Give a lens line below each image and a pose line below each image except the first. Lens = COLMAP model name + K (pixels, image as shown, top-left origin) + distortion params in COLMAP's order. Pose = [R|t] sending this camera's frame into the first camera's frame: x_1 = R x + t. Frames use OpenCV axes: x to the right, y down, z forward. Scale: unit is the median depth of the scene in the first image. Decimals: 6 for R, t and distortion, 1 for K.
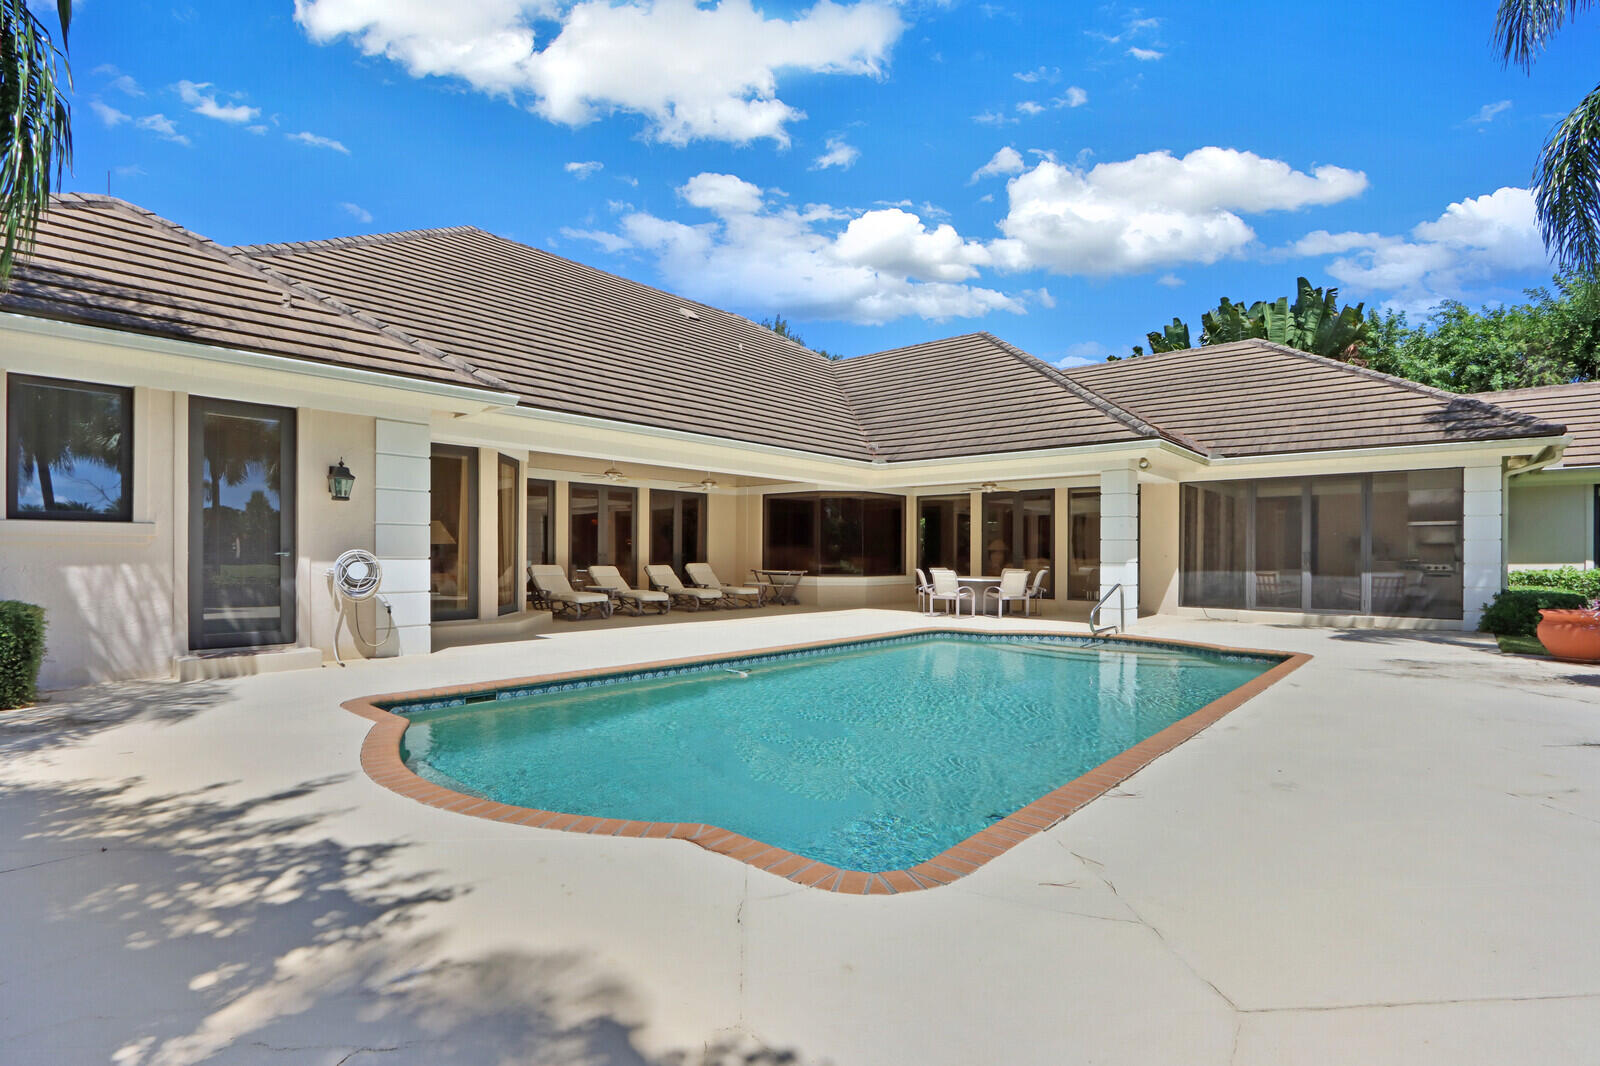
lens RADIAL K [[756.7, 0, 819.9], [0, 756.7, 551.4], [0, 0, 1]] dist [-0.018838, 0.002941]
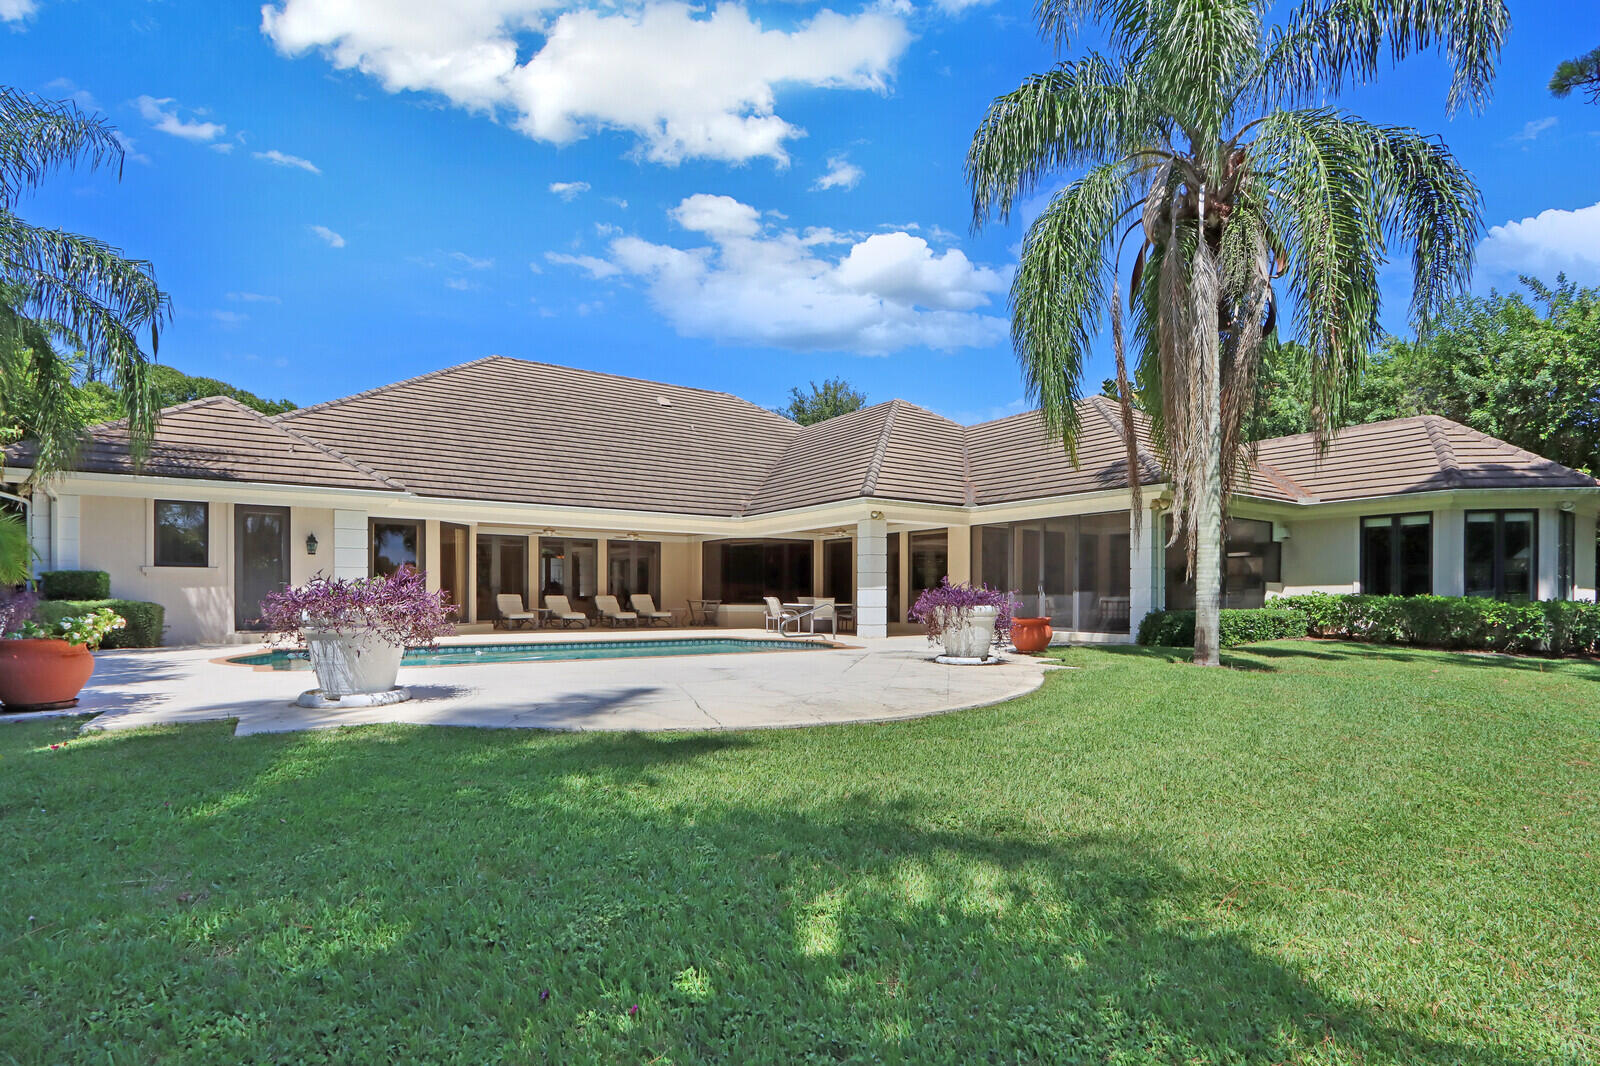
lens RADIAL K [[756.7, 0, 798.1], [0, 756.7, 591.9], [0, 0, 1]] dist [-0.018838, 0.002941]
pose [[0.966974, -0.004982, -0.254826, 0.577341], [0.004684, 0.999987, -0.001777, 0.019380], [0.254832, 0.000524, 0.966985, -0.287914]]
